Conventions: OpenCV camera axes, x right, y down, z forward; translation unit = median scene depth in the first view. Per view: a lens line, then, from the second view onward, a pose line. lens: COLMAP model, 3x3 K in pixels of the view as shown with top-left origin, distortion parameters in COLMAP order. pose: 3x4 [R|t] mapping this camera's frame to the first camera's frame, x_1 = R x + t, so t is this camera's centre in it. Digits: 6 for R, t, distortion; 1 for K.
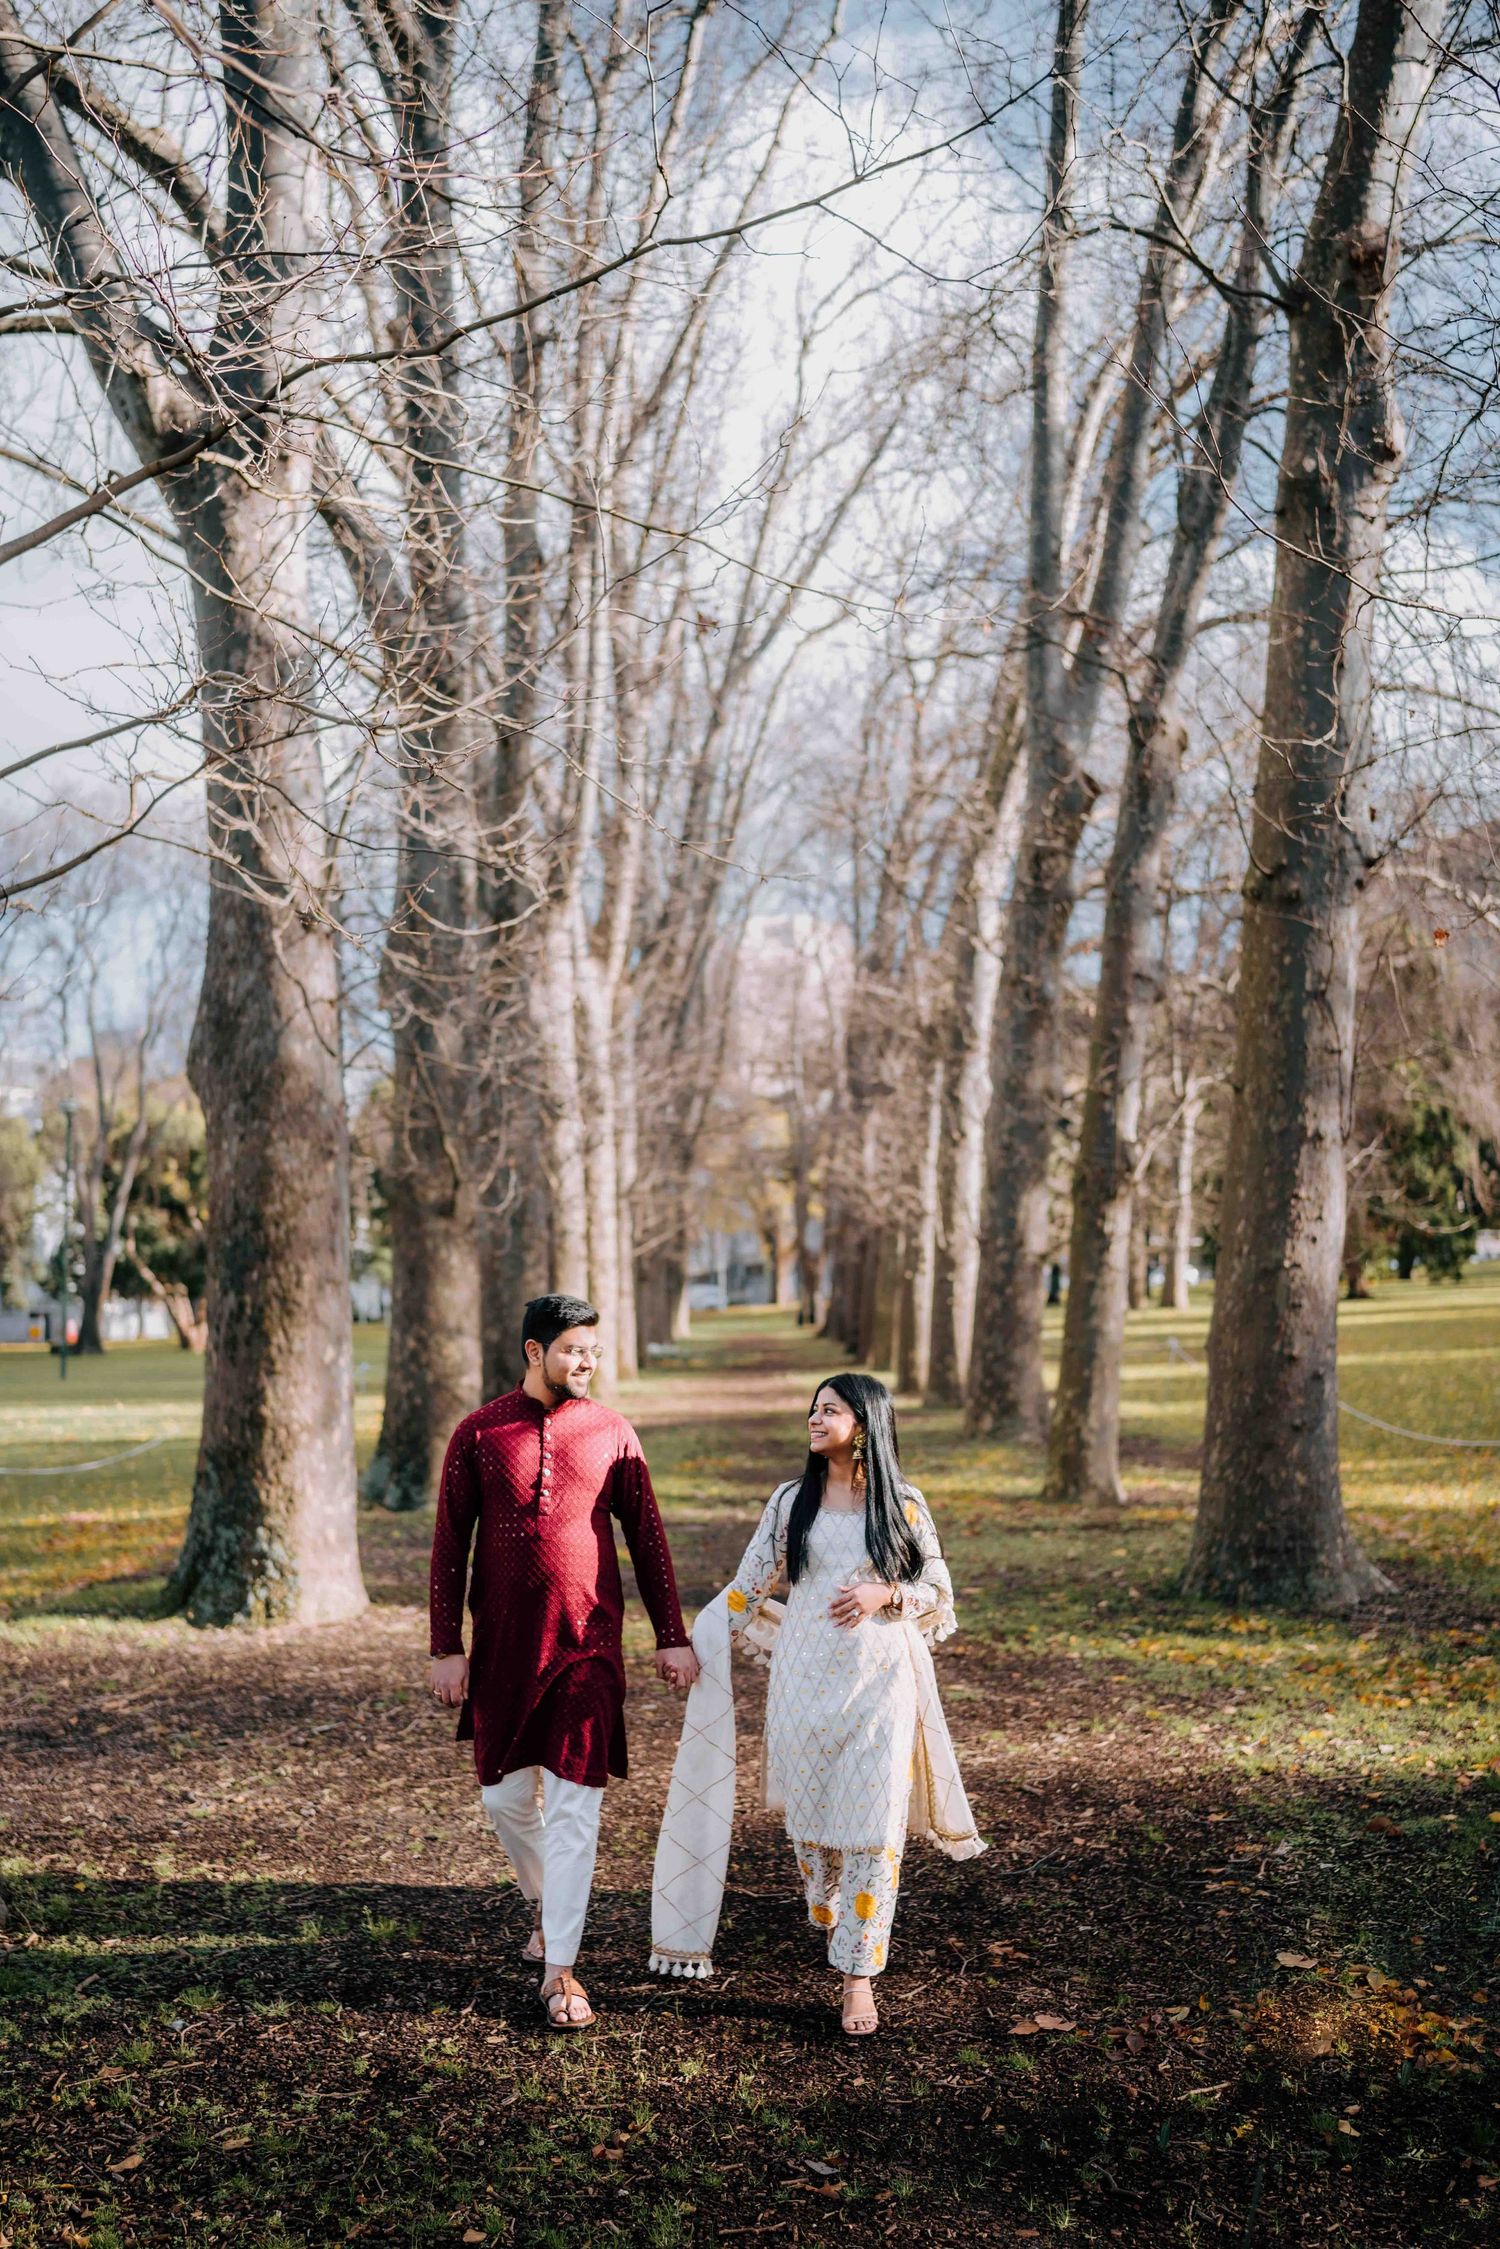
lens RADIAL K [[2094.9, 0, 750.0], [0, 2094.9, 1124.5], [0, 0, 1]] dist [-0.192954, 0.193369]
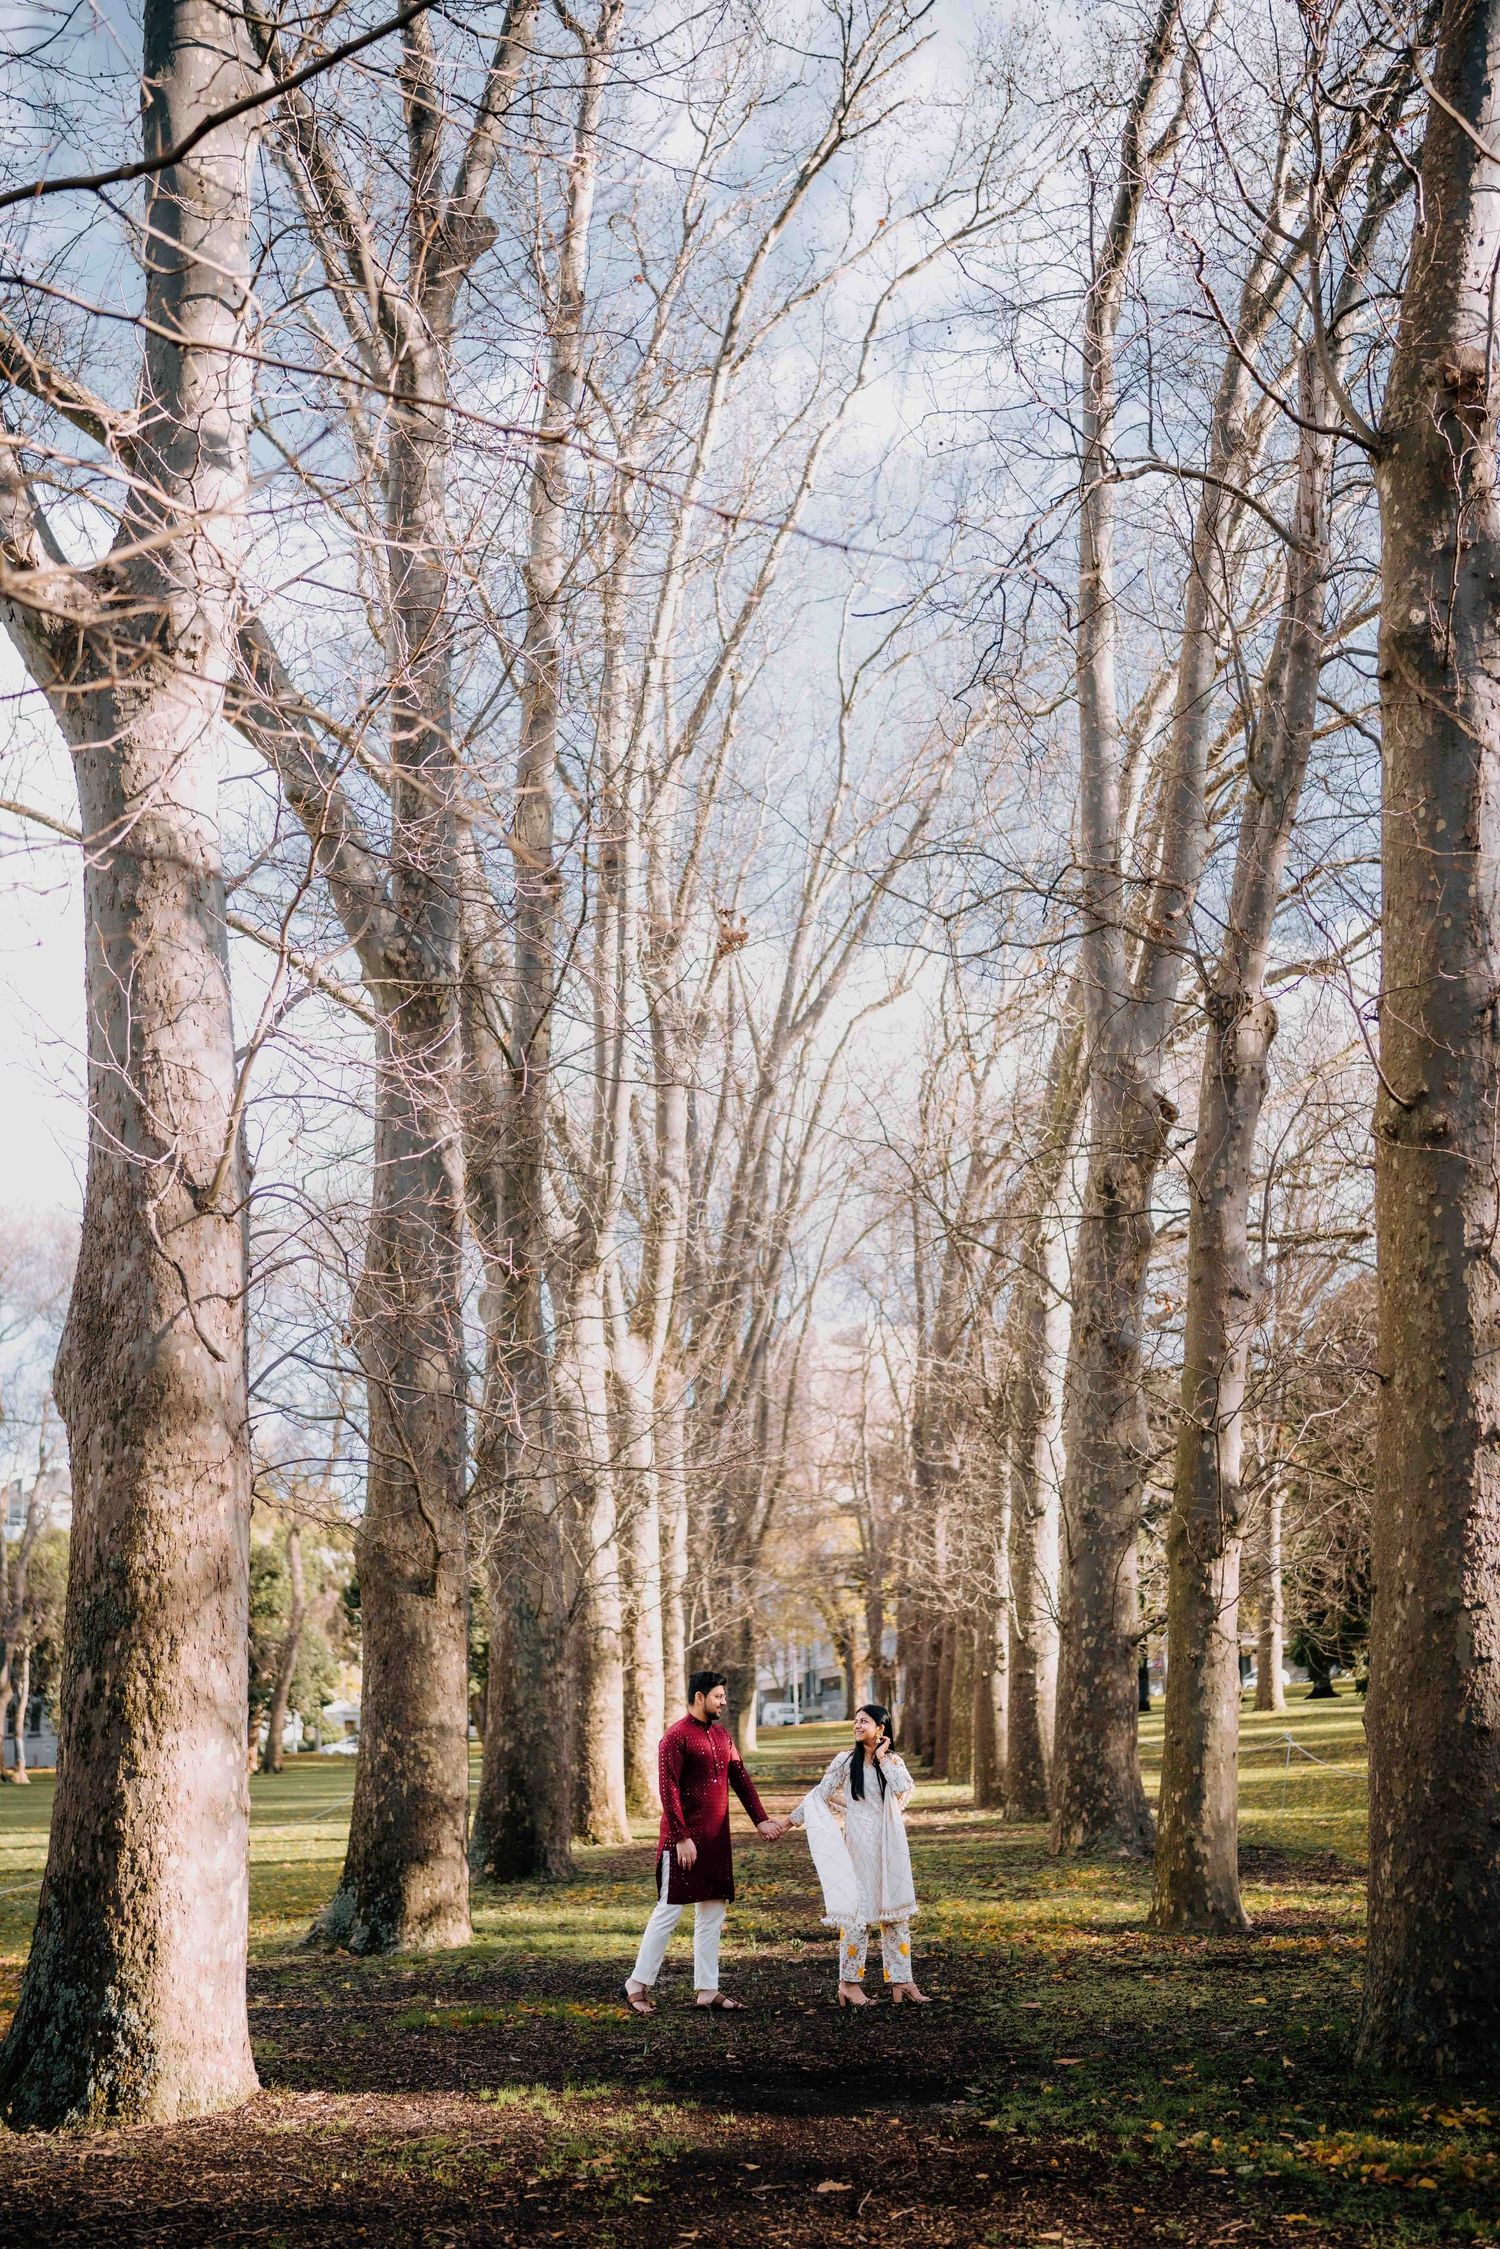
lens RADIAL K [[2094.9, 0, 750.0], [0, 2094.9, 1124.5], [0, 0, 1]] dist [-0.192954, 0.193369]
pose [[0.999169, -0.025964, -0.031405, 0.014751], [0.019336, 0.980524, -0.195446, 0.020654], [0.035868, 0.194677, 0.980211, 0.130672]]
